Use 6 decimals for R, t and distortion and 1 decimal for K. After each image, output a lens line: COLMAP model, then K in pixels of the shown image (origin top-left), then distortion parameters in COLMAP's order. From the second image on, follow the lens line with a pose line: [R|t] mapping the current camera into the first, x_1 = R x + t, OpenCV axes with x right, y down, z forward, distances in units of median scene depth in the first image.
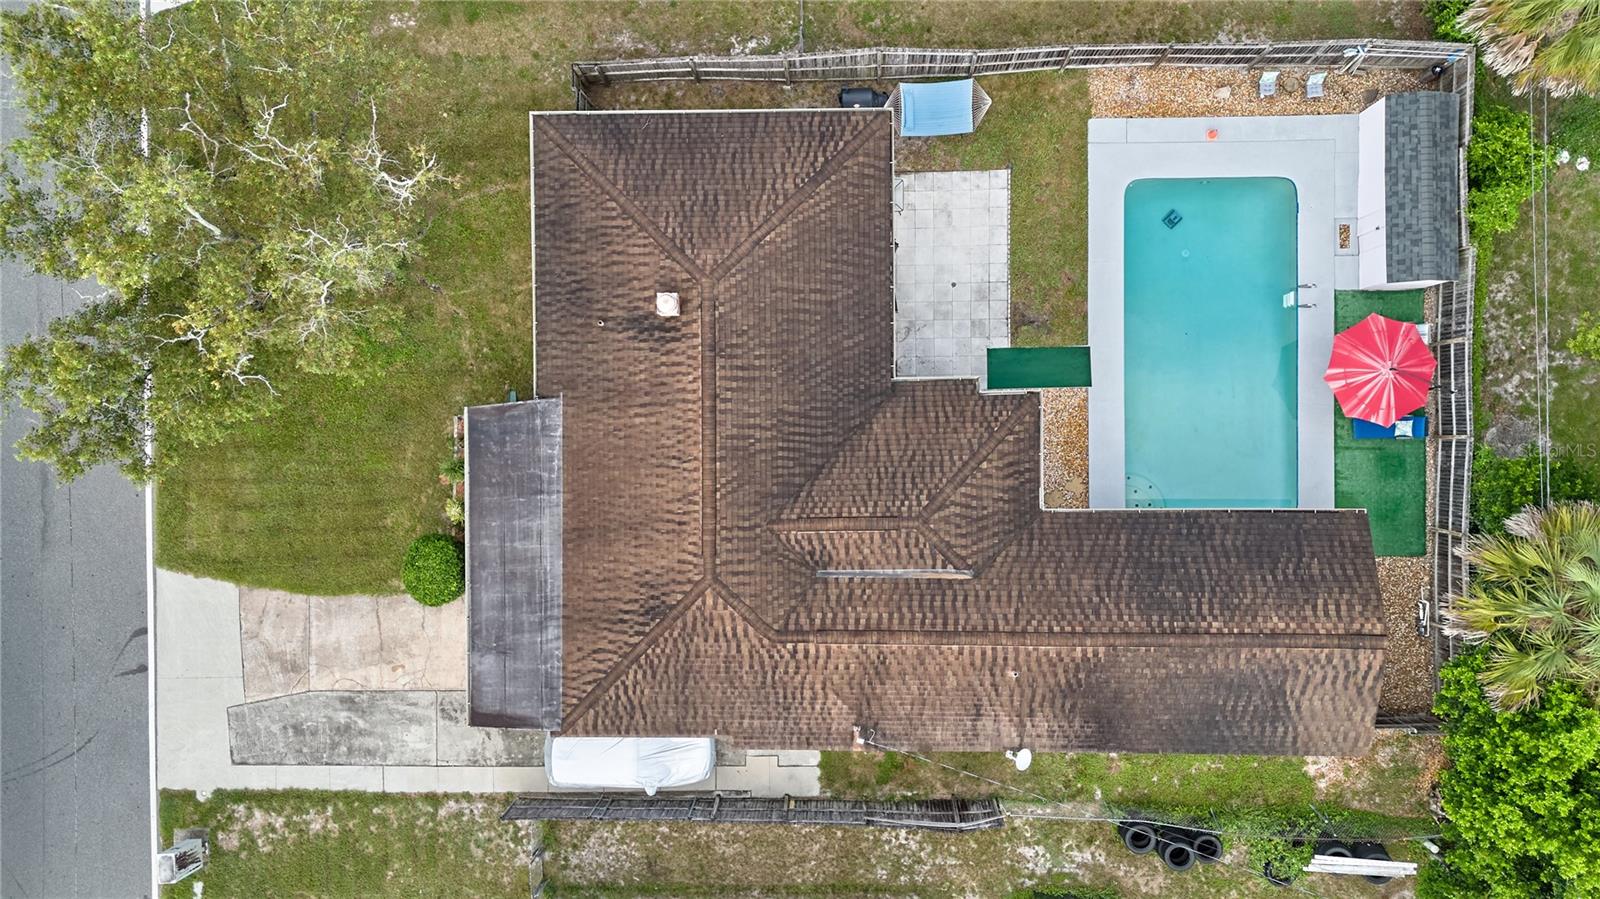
lens RADIAL K [[1120.8, 0, 800.6], [0, 1120.8, 454.3], [0, 0, 1]] dist [0.067735, -0.063015]
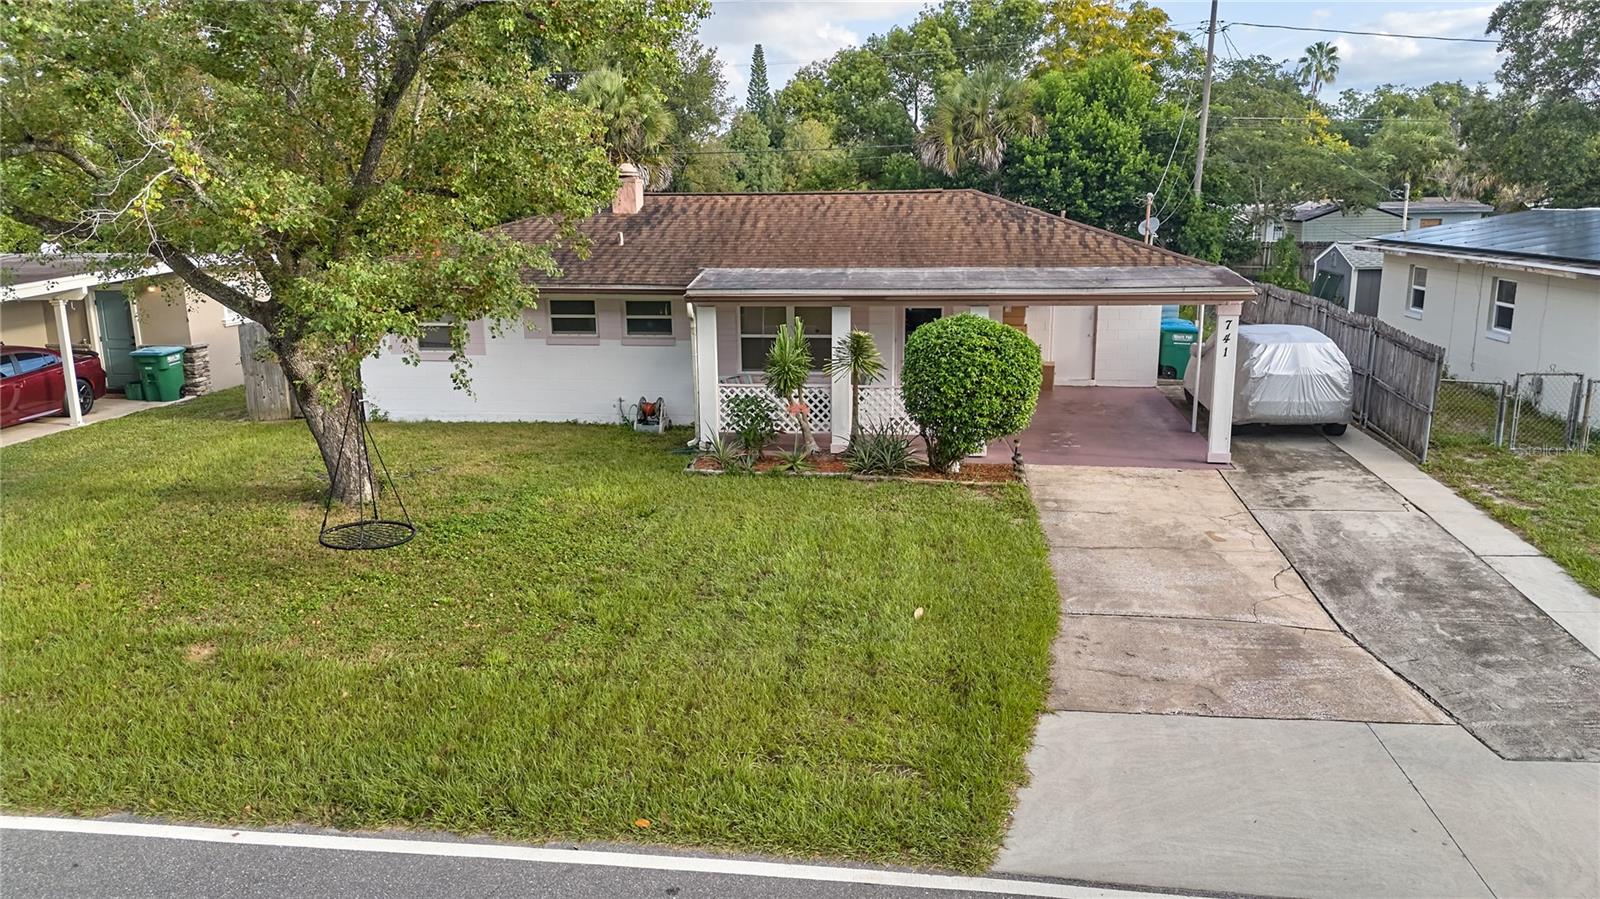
lens RADIAL K [[1120.8, 0, 801.5], [0, 1120.8, 446.7], [0, 0, 1]] dist [0.067735, -0.063015]
pose [[0.145145, -0.191197, 0.970761, -0.795946], [0.989355, 0.017628, -0.144453, 0.094665], [0.010506, 0.981393, 0.191720, 0.886505]]
